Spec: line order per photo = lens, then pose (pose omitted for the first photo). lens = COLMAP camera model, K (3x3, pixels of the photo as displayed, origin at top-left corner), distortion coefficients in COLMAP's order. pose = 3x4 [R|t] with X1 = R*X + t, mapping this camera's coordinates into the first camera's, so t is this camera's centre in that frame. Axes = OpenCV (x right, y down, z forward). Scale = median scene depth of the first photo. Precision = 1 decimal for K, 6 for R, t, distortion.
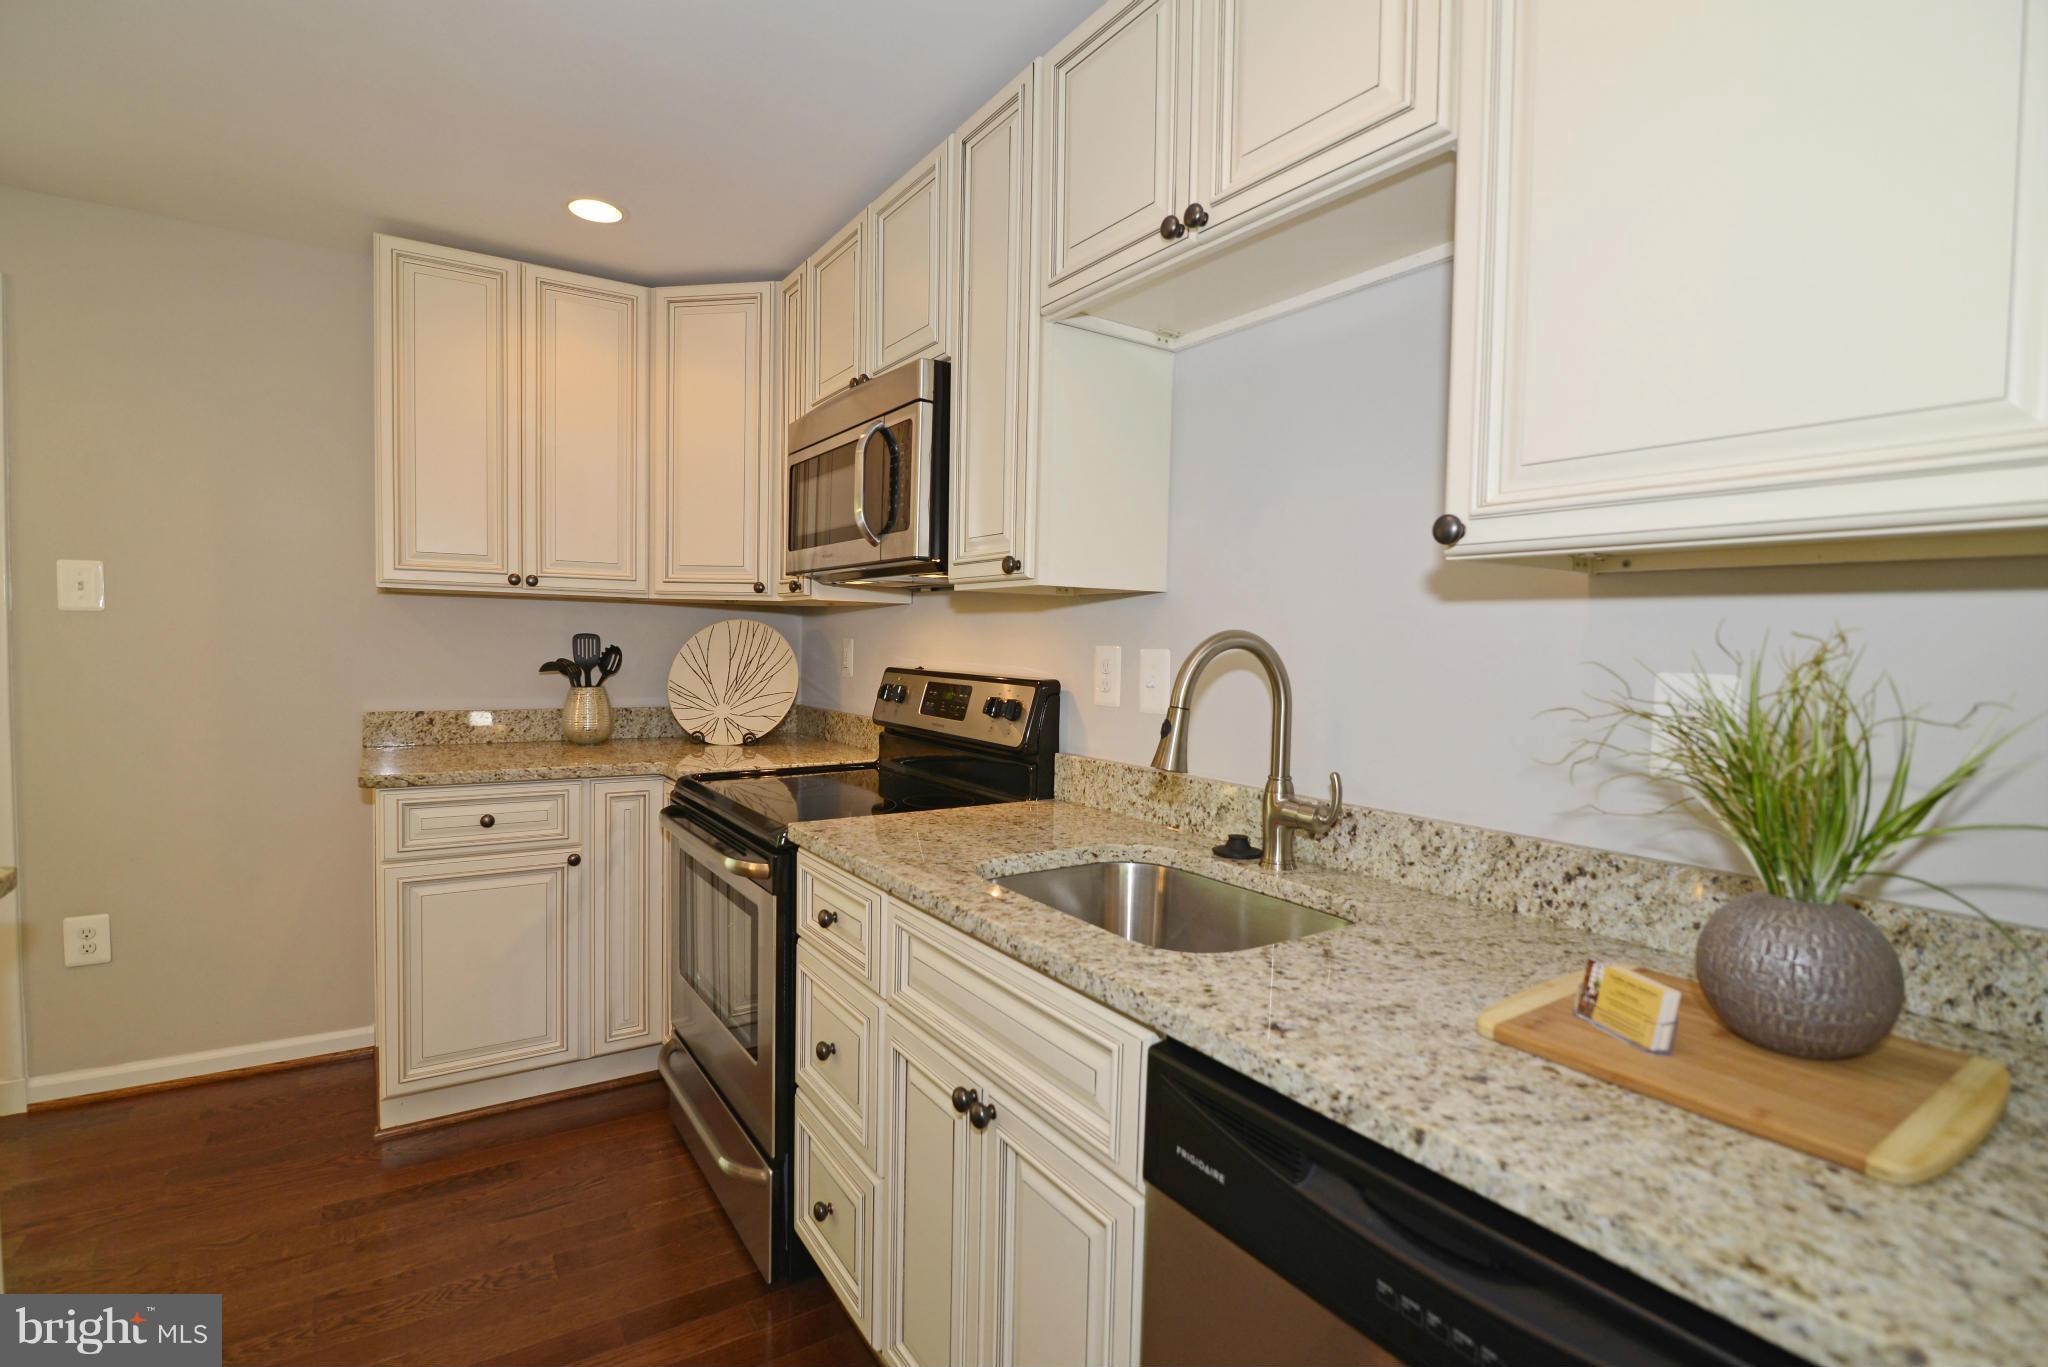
lens RADIAL K [[955.3, 0, 1026.4], [0, 955.3, 690.6], [0, 0, 1]] dist [-0.018315, 0.000303]
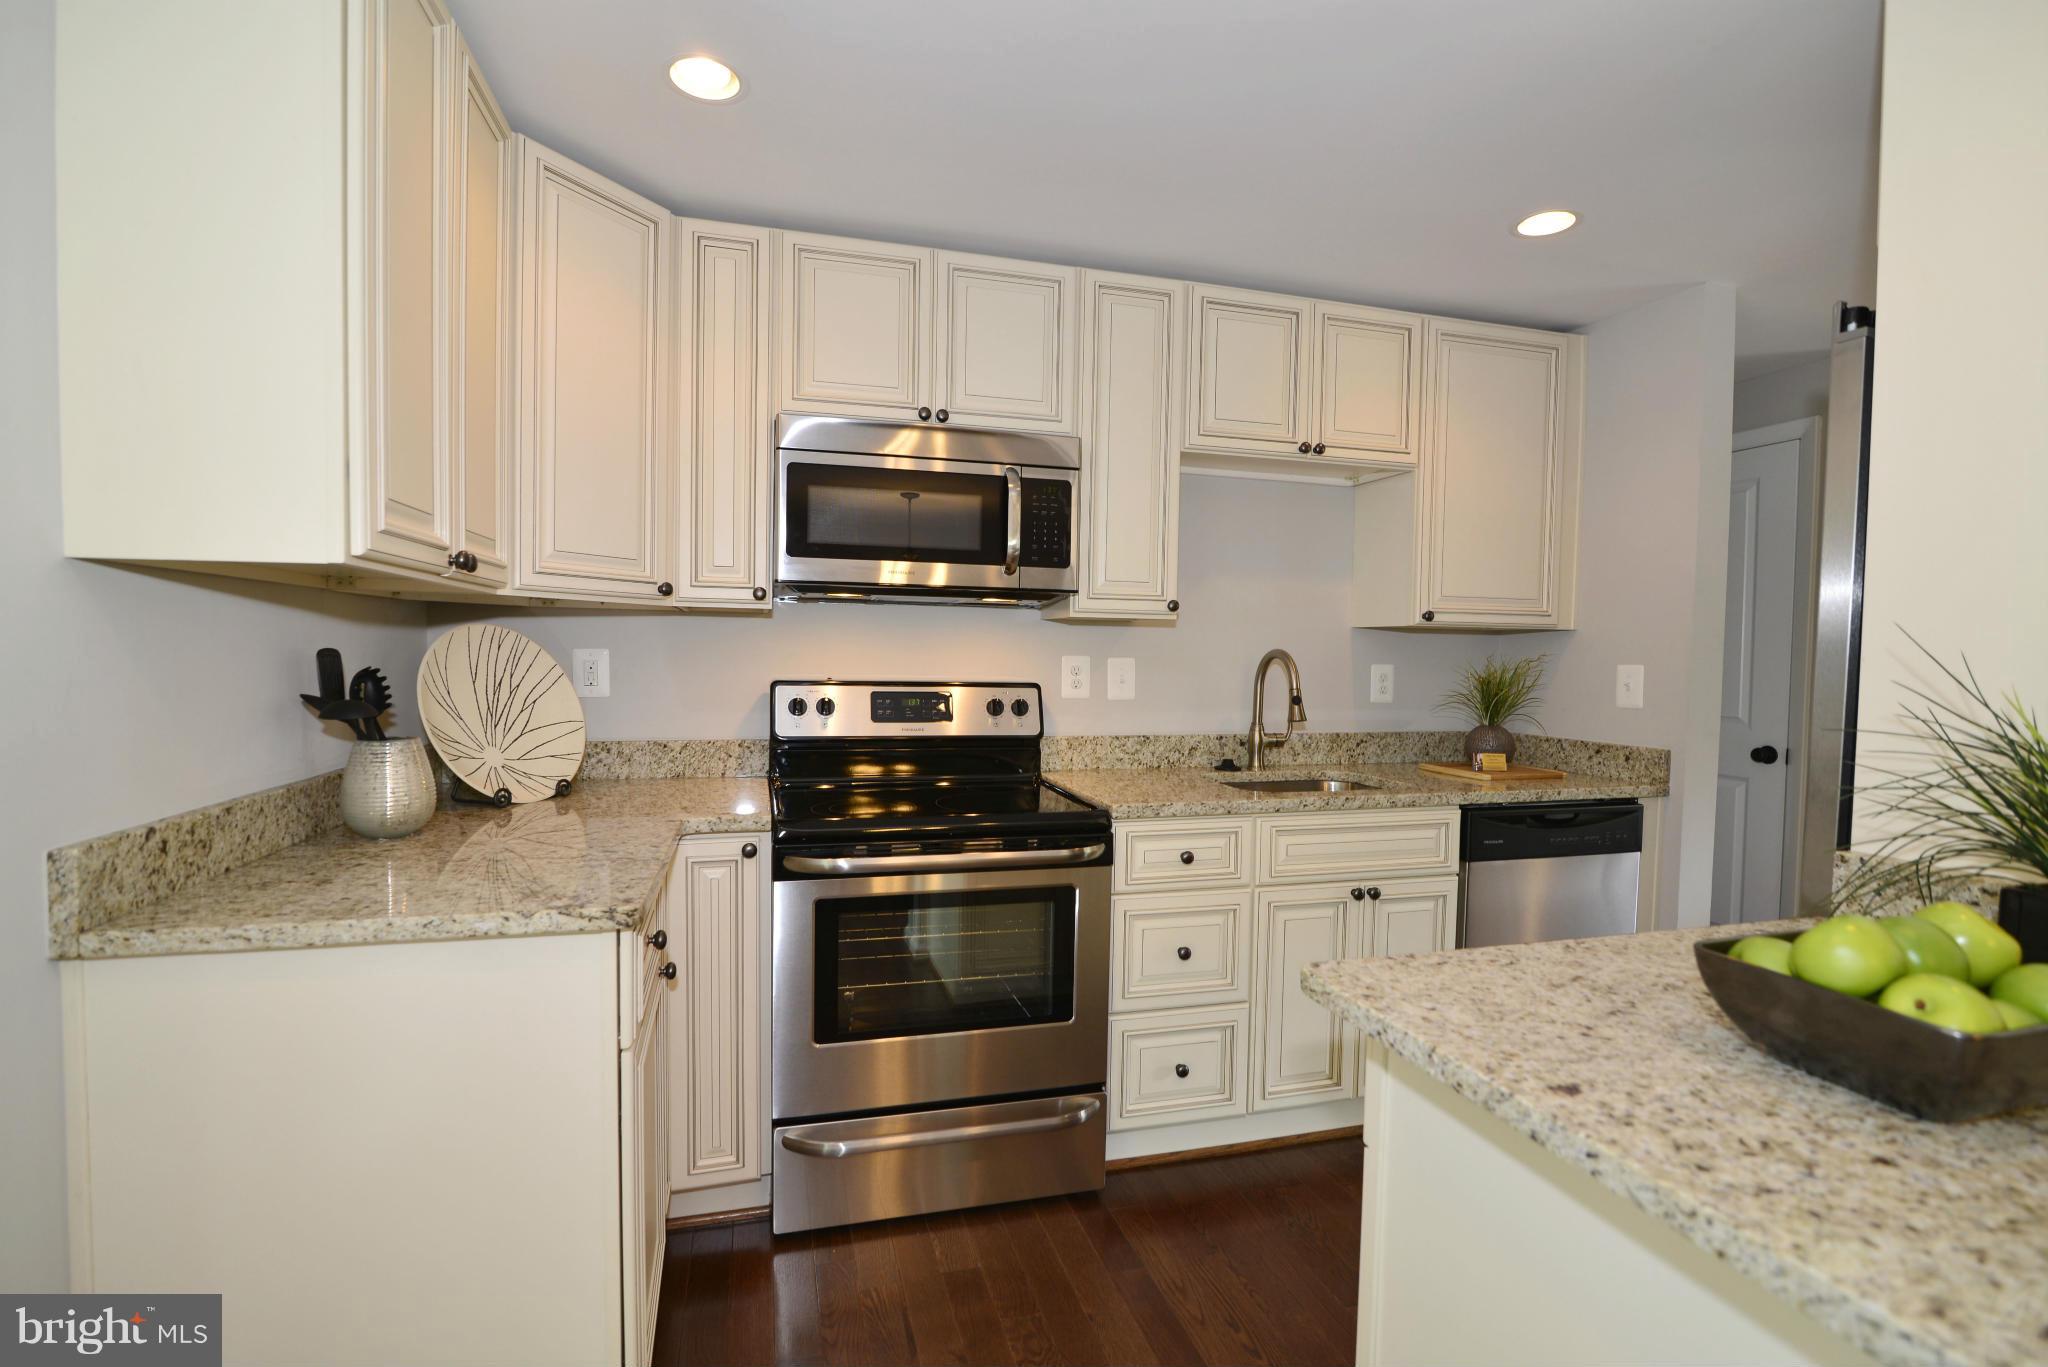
lens RADIAL K [[955.3, 0, 1026.4], [0, 955.3, 690.6], [0, 0, 1]] dist [-0.018315, 0.000303]
pose [[0.307038, -0.060731, 0.949758, -1.404781], [0.040411, 0.997894, 0.050745, -0.076200], [-0.950839, 0.022800, 0.308846, 0.688137]]
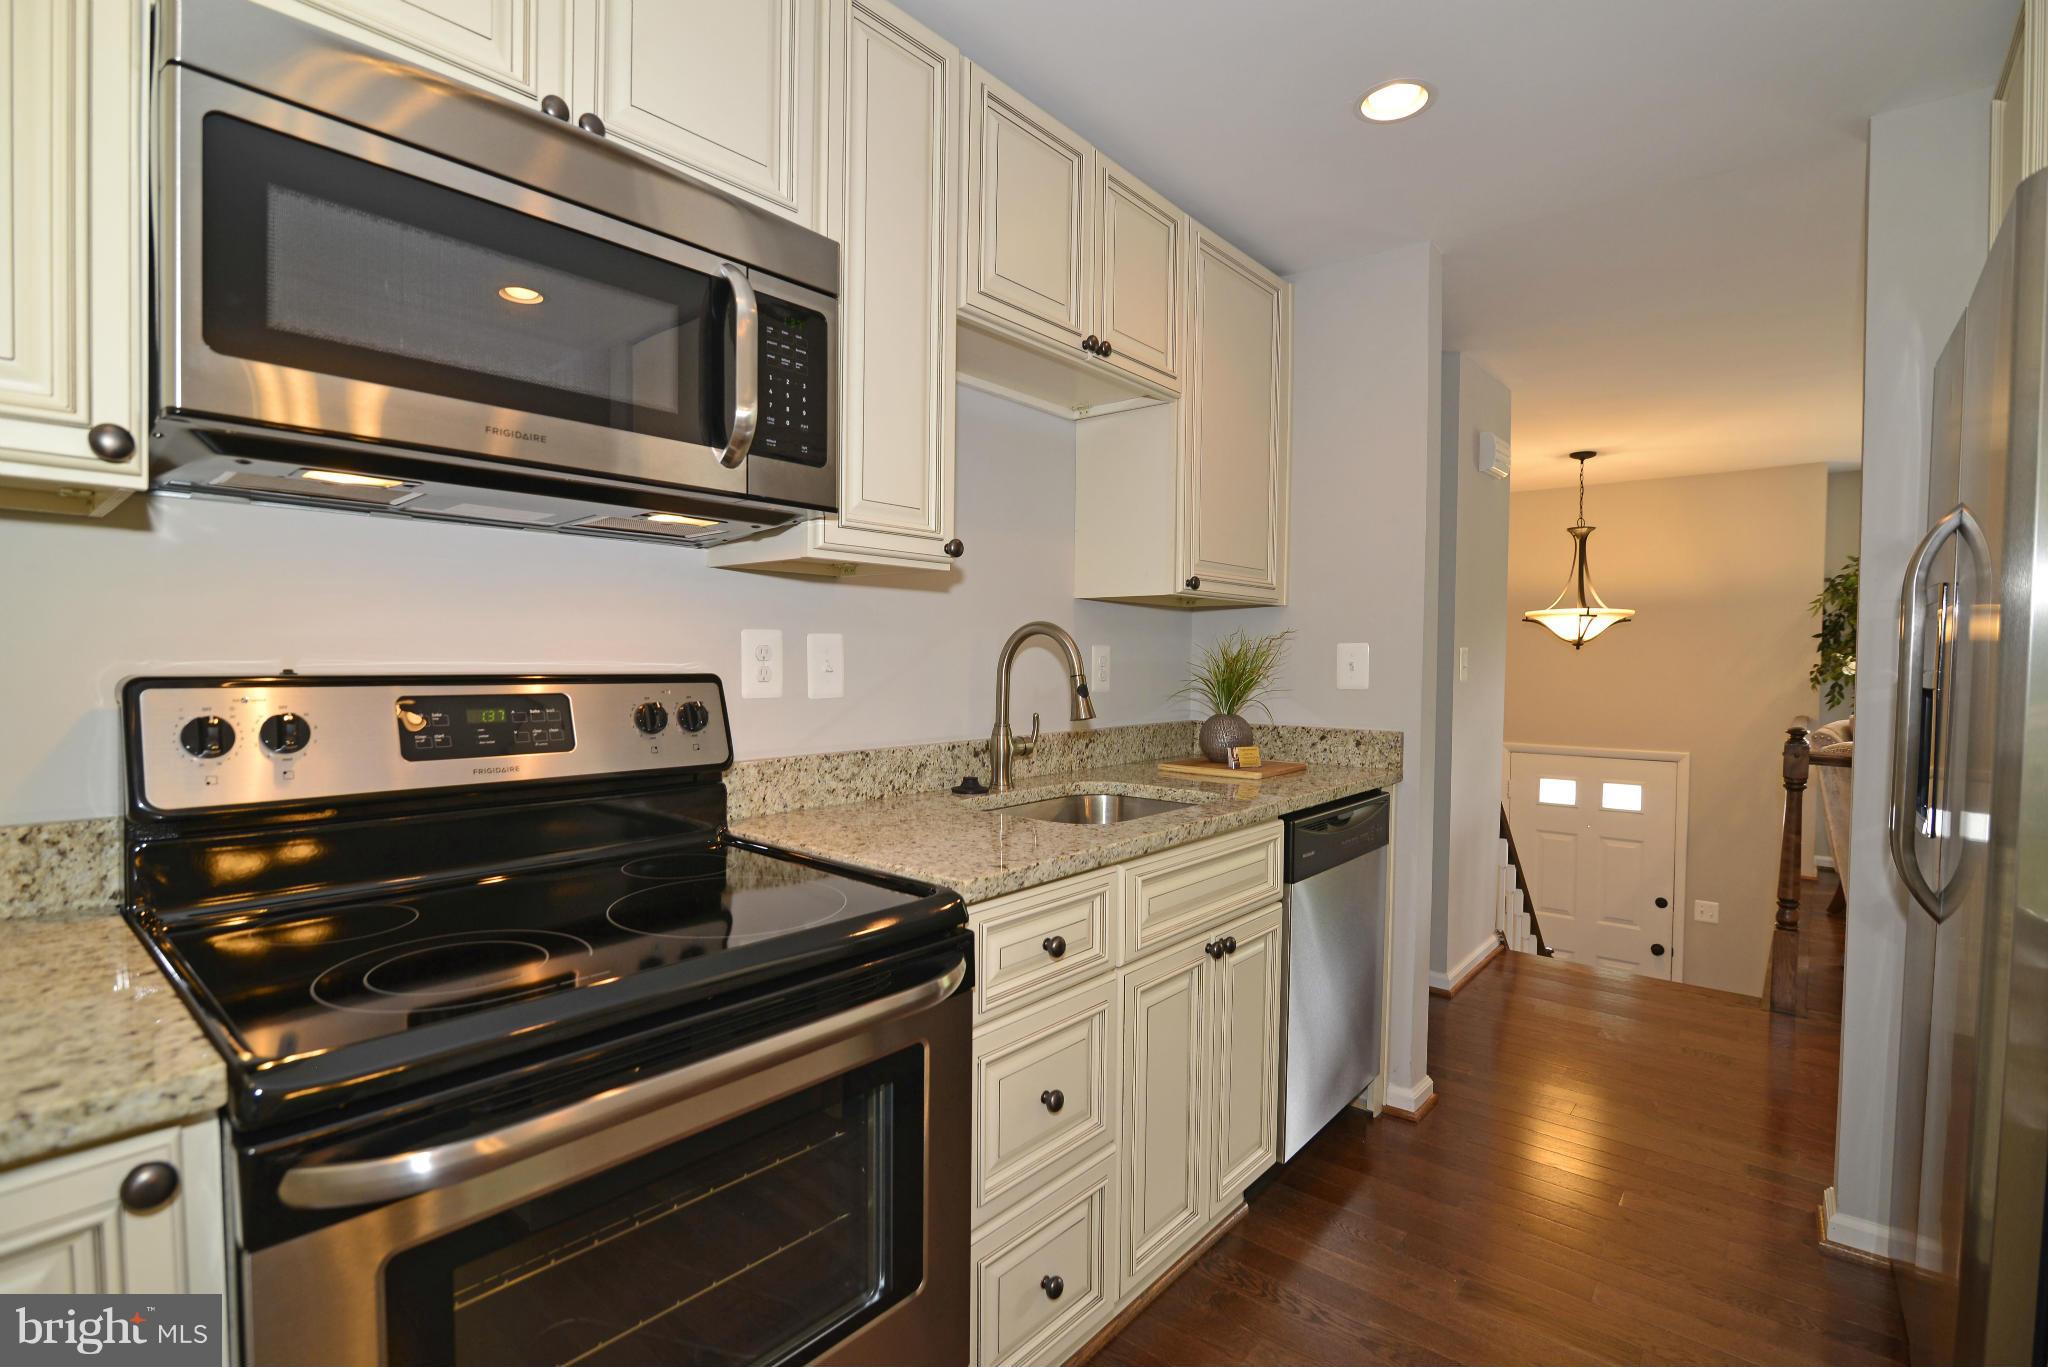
lens RADIAL K [[955.3, 0, 1026.4], [0, 955.3, 690.6], [0, 0, 1]] dist [-0.018315, 0.000303]
pose [[-0.268343, -0.062870, 0.961270, -0.899658], [0.033323, 0.996665, 0.074487, -0.052109], [-0.962747, 0.052021, -0.265353, 1.090271]]
